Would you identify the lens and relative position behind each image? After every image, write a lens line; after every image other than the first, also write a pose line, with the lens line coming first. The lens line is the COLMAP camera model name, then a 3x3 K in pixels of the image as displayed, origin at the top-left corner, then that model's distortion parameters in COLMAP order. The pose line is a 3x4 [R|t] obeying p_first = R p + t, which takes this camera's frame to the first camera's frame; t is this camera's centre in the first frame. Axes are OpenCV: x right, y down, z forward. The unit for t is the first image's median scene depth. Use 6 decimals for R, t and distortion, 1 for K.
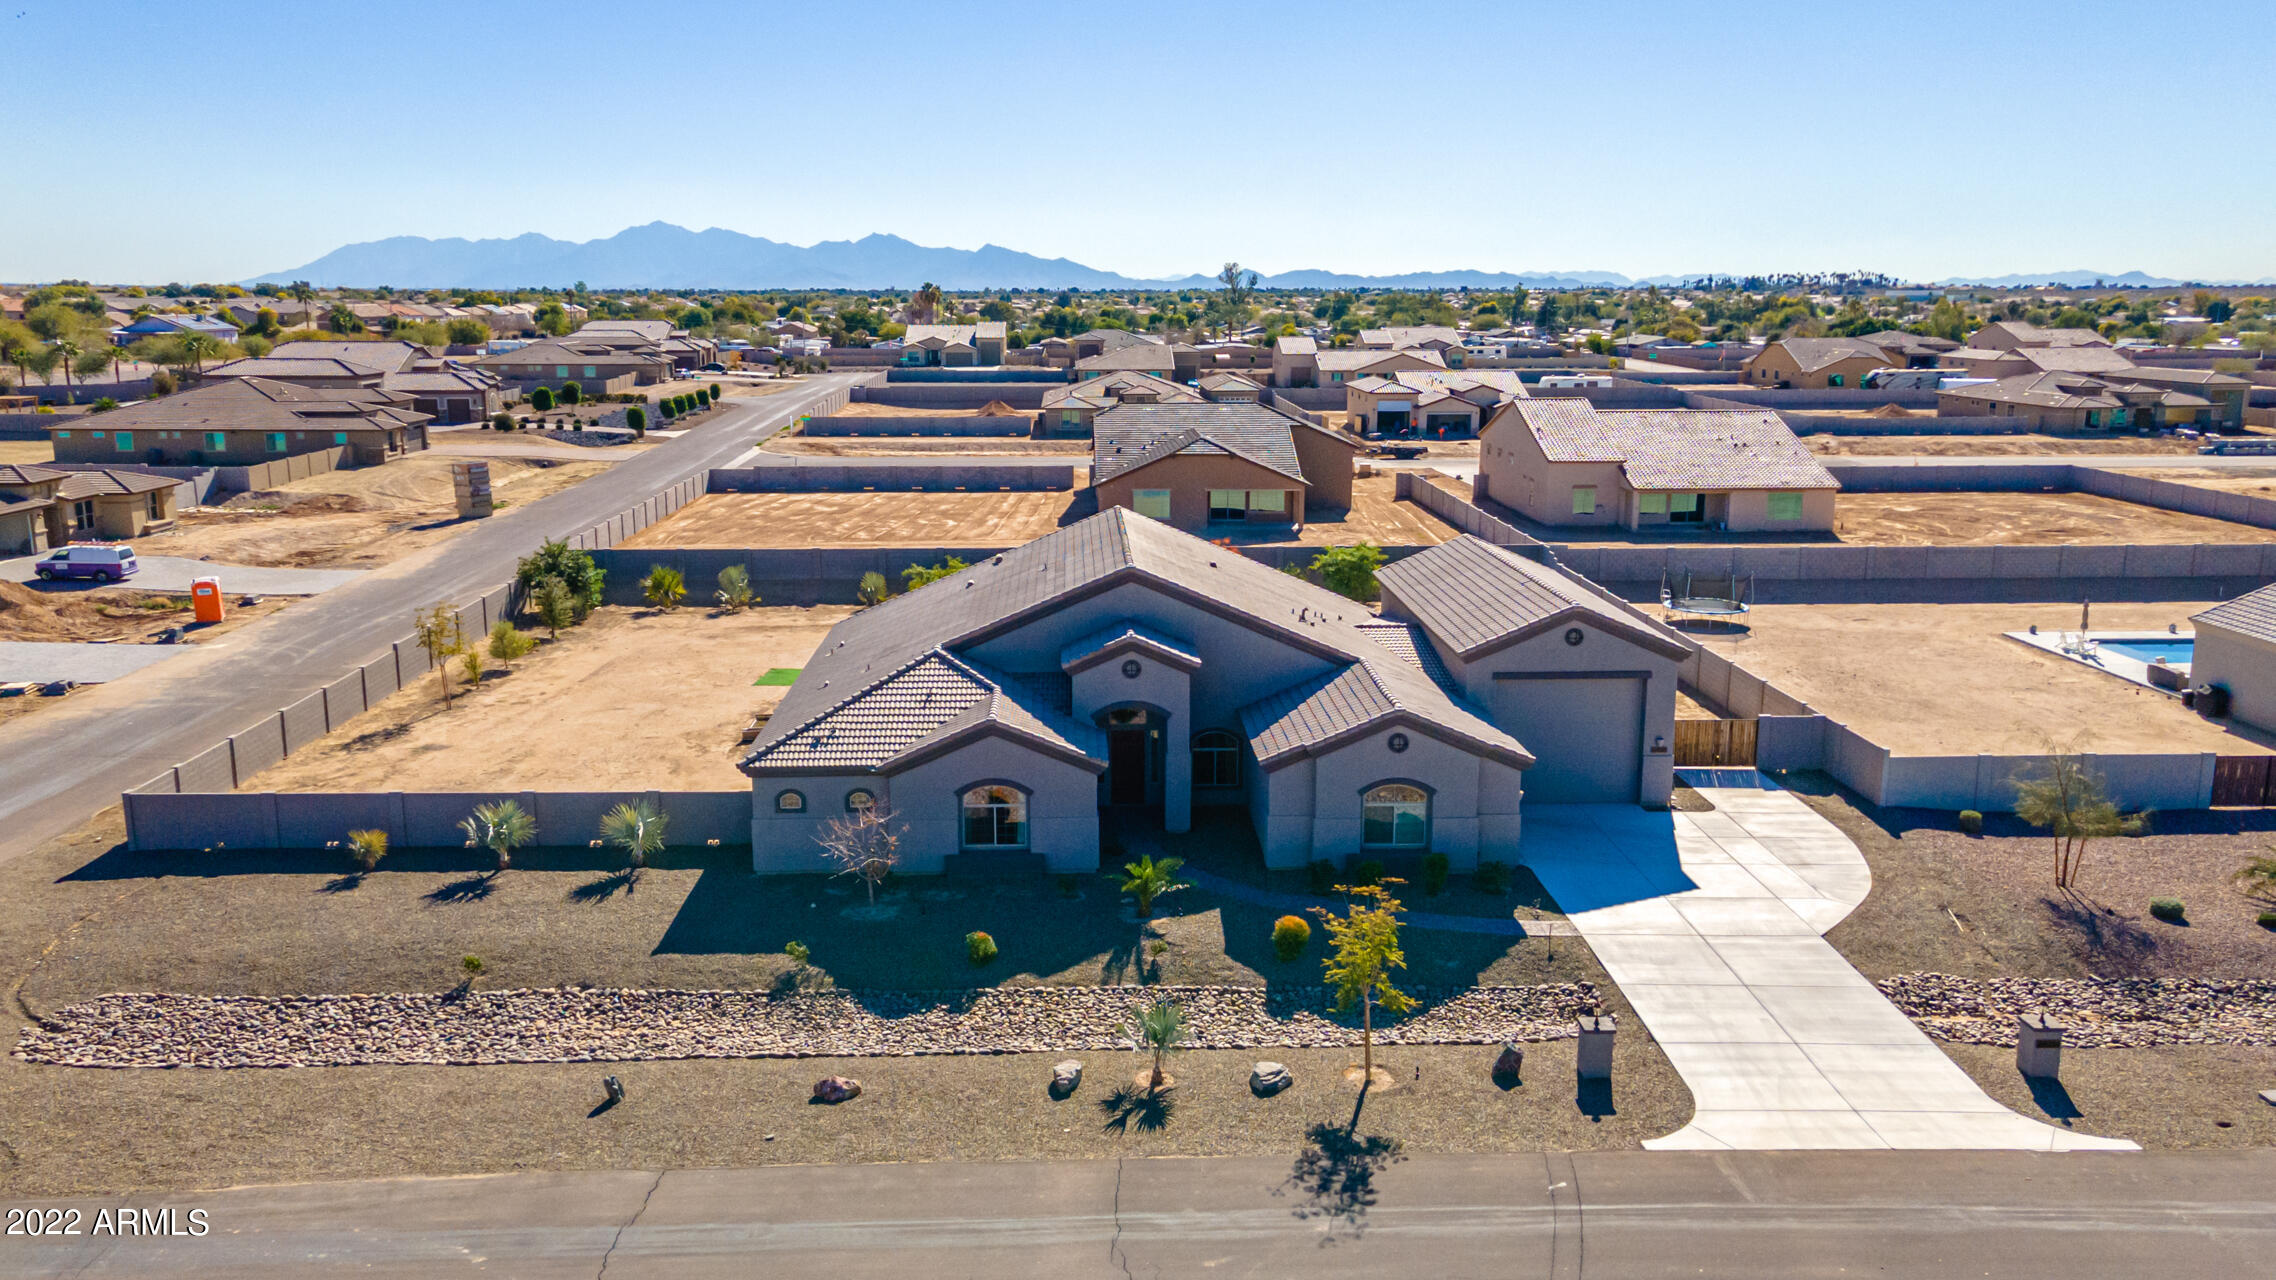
lens RADIAL K [[1727.2, 0, 1136.4], [0, 1727.2, 649.7], [0, 0, 1]] dist [0.042861, 0.011284]
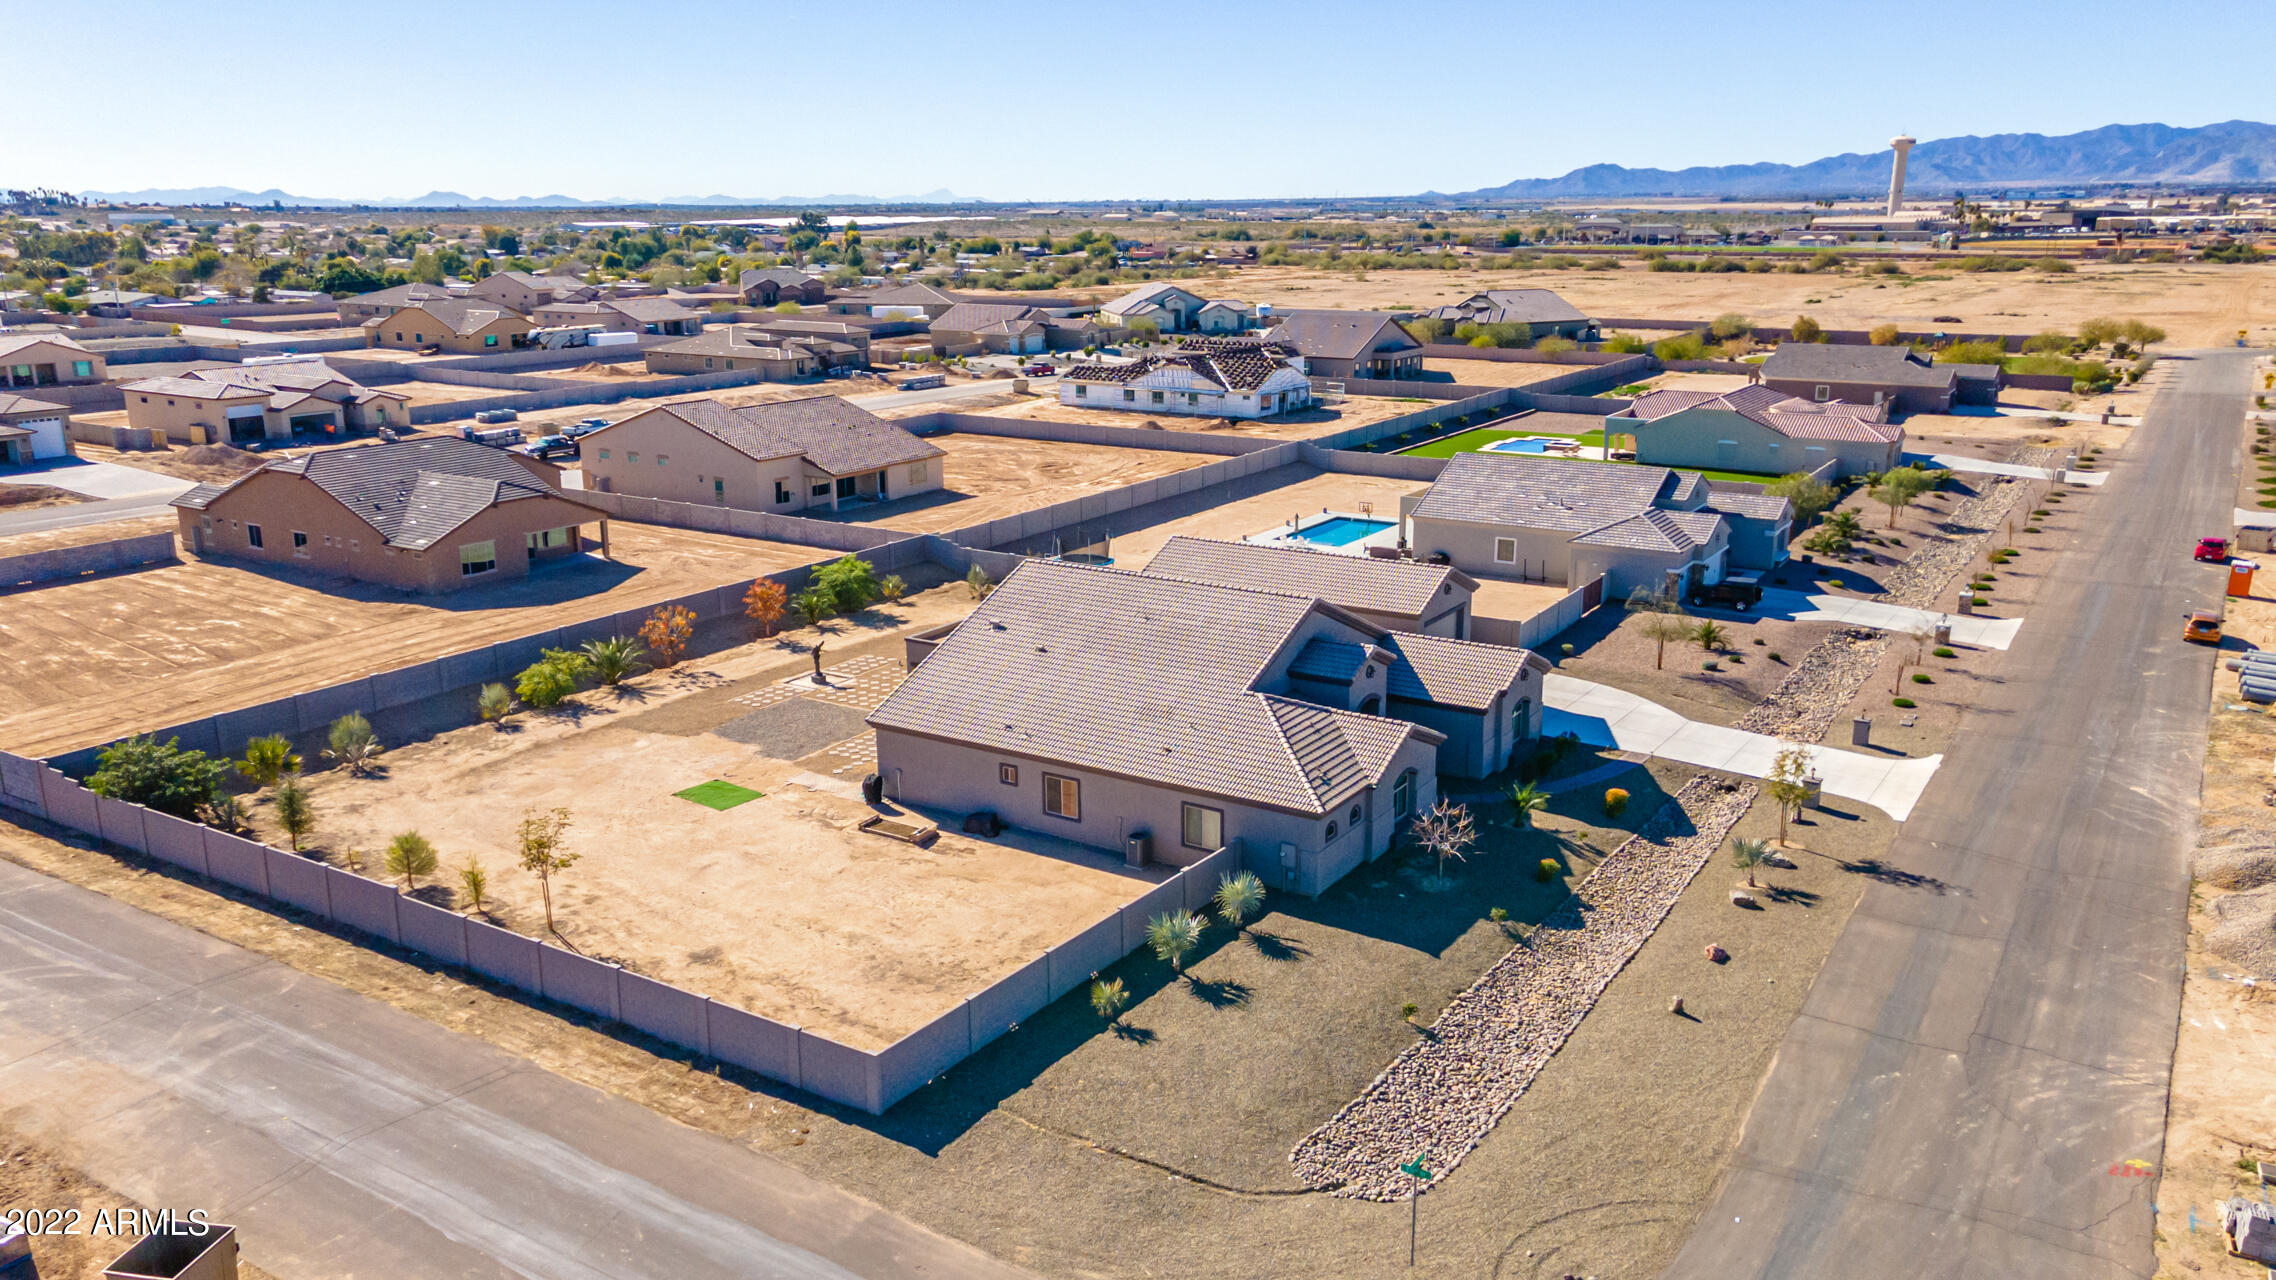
lens RADIAL K [[1693.2, 0, 1138.0], [0, 1693.2, 640.0], [0, 0, 1]] dist [0.041933, 0.000992]
pose [[0.571242, -0.211120, 0.793165, -1.247311], [0.175648, 0.975410, 0.133126, -0.239411], [-0.801767, 0.063271, 0.594278, 0.385651]]
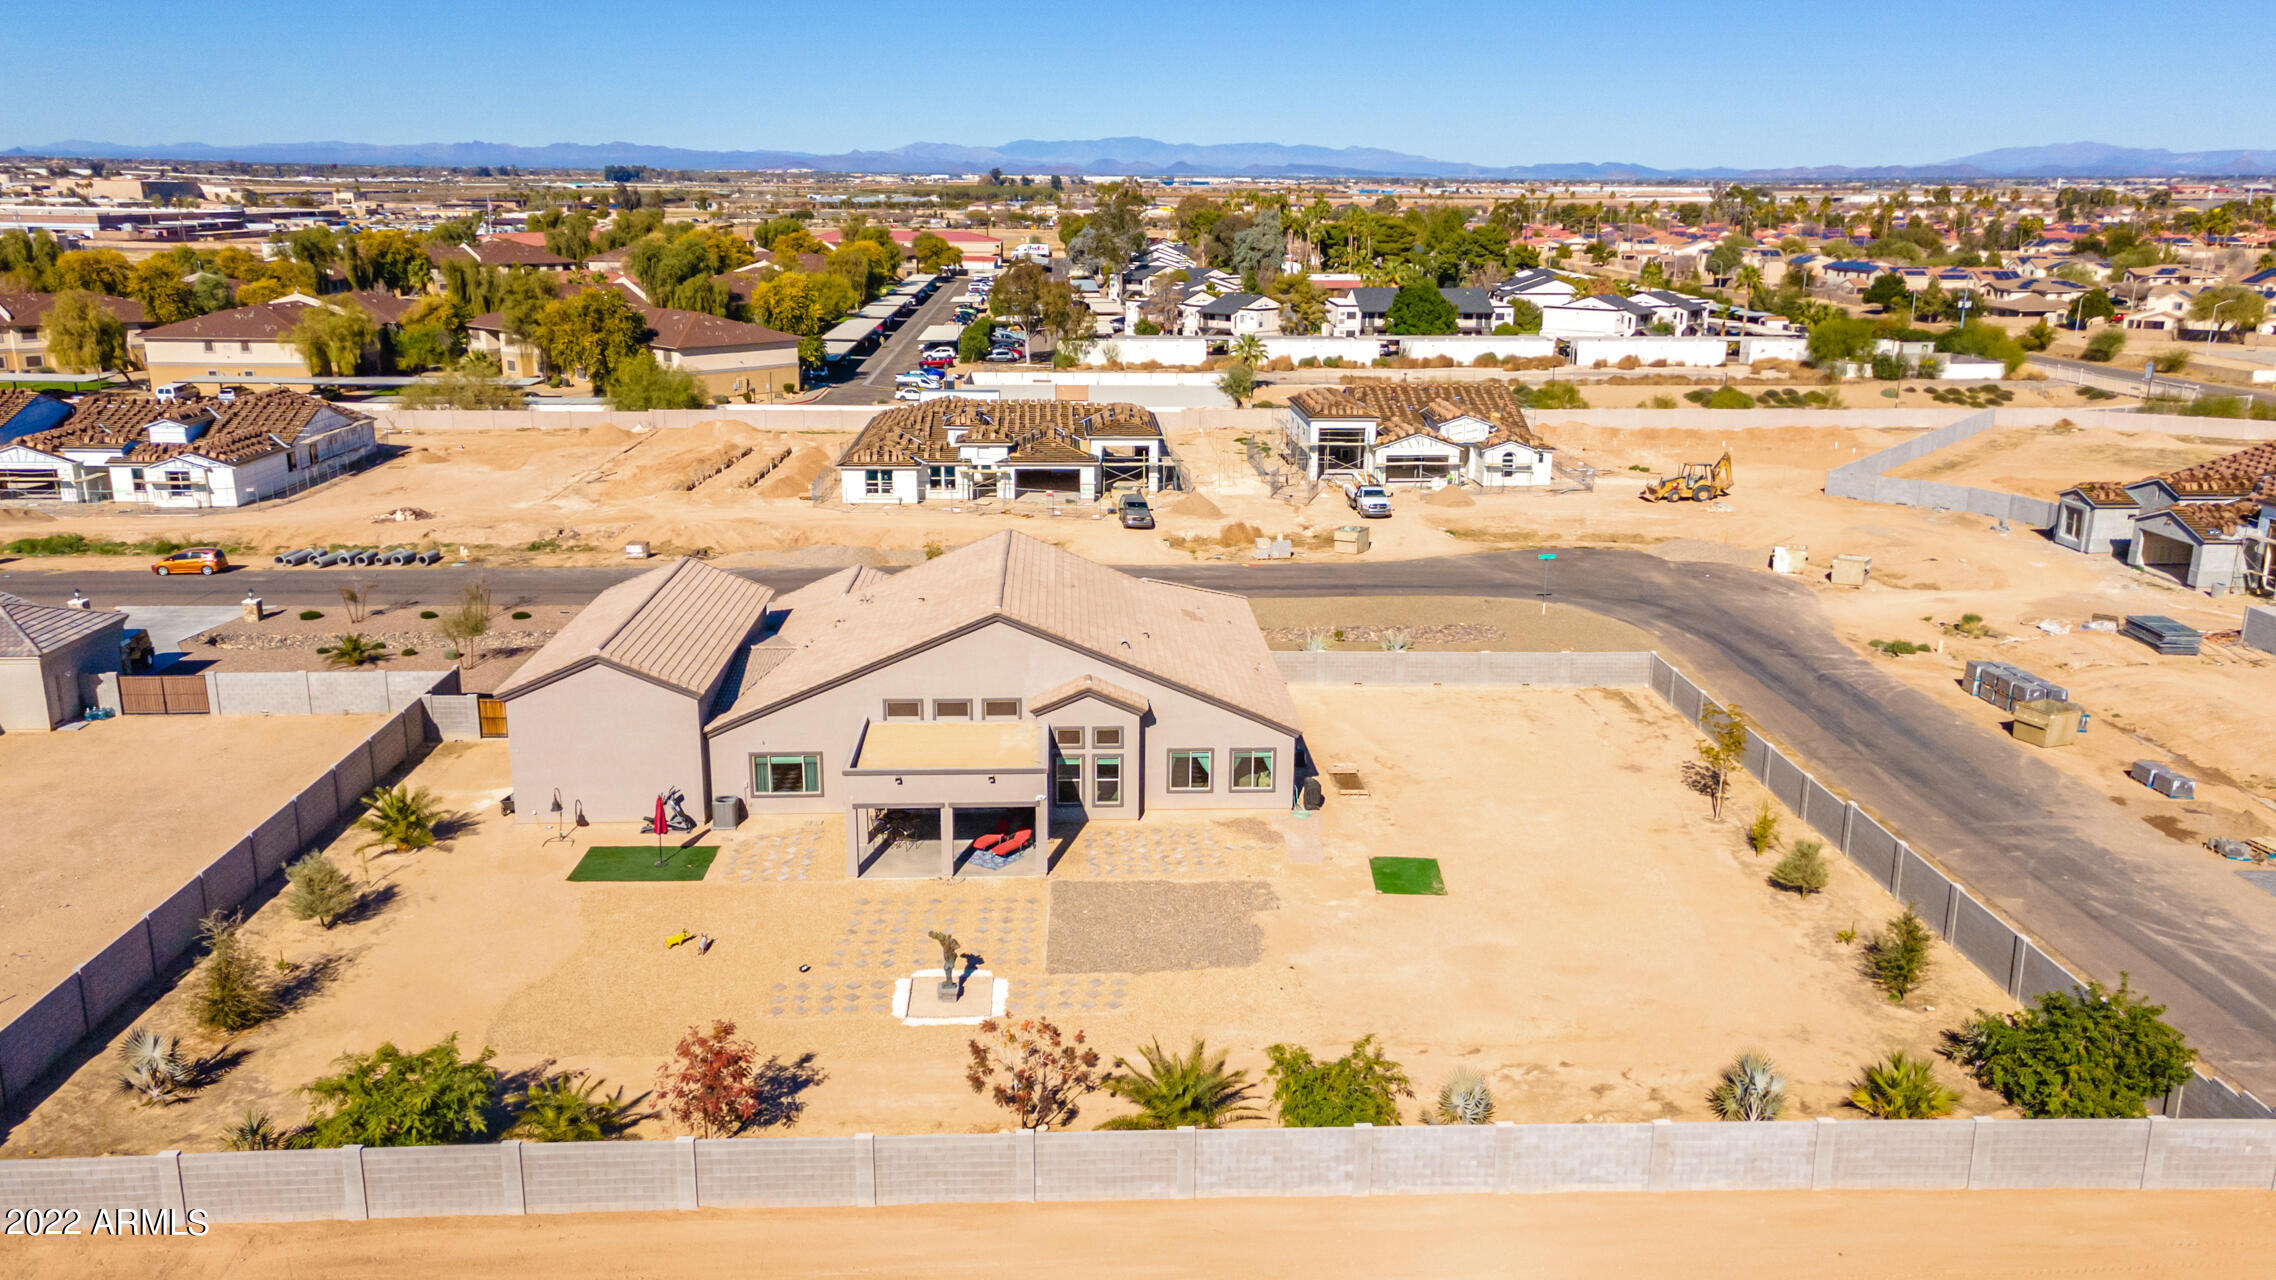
lens RADIAL K [[1740.2, 0, 1138.0], [0, 1740.2, 640.0], [0, 0, 1]] dist [0.041258, 0.008587]
pose [[-0.999966, -0.004970, -0.006524, -0.112538], [-0.007381, 0.892116, 0.451745, -0.686035], [0.003575, 0.451778, -0.892123, 2.595677]]
